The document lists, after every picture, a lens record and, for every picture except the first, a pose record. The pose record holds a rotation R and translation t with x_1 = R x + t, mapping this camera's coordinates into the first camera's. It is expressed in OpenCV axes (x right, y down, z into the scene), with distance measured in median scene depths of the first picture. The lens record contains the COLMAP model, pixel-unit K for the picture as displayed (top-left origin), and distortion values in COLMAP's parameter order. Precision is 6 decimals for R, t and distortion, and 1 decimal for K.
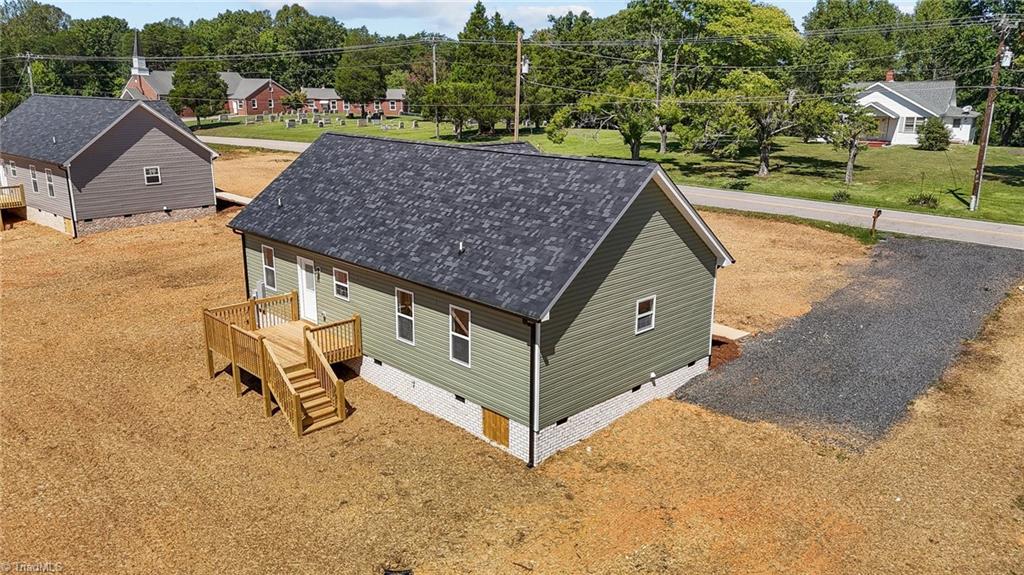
lens RADIAL K [[769.6, 0, 513.3], [0, 769.6, 283.7], [0, 0, 1]] dist [0.036254, -0.001046]
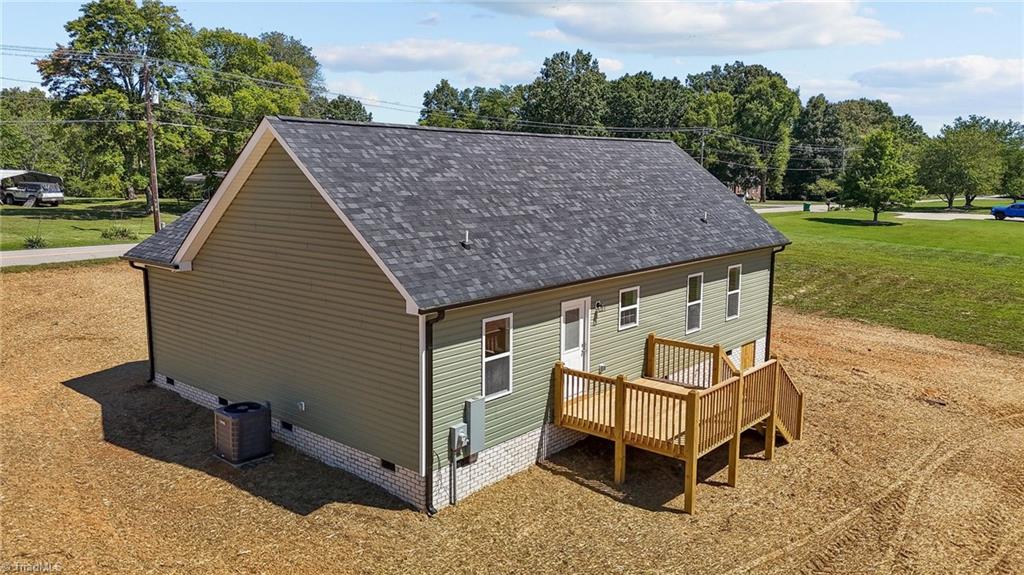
lens RADIAL K [[761.7, 0, 512.0], [0, 761.7, 287.5], [0, 0, 1]] dist [0.048761, -0.004514]
pose [[-0.079924, -0.161162, 0.983686, -0.941079], [0.255308, 0.950616, 0.176488, -0.177827], [-0.963551, 0.265249, -0.034831, 1.141523]]
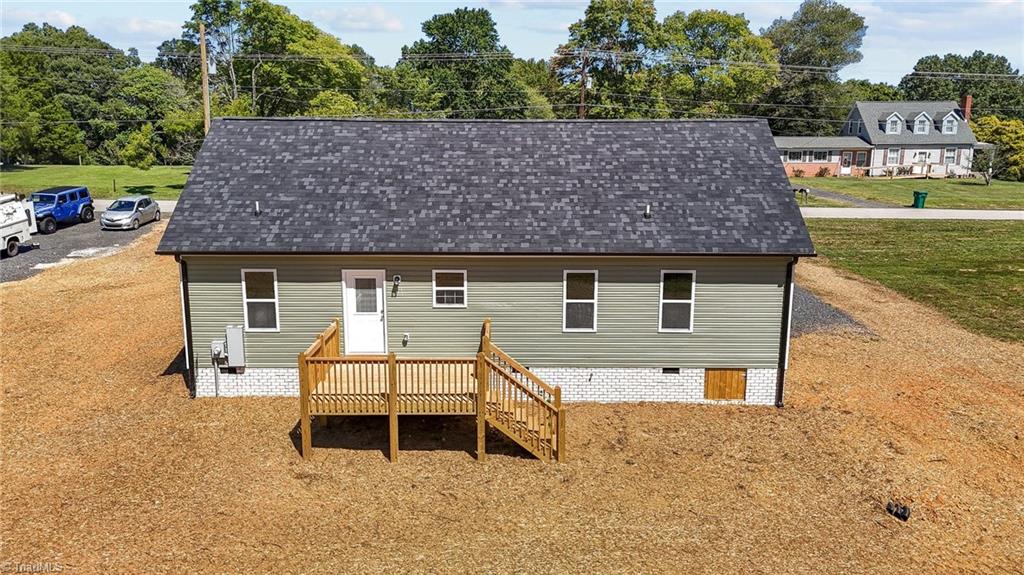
lens RADIAL K [[769.6, 0, 513.3], [0, 769.6, 283.7], [0, 0, 1]] dist [0.036254, -0.001046]
pose [[0.688201, -0.141843, 0.711520, -0.746193], [0.187600, 0.982141, 0.014340, -0.003551], [-0.700847, 0.123613, 0.702520, 0.405818]]
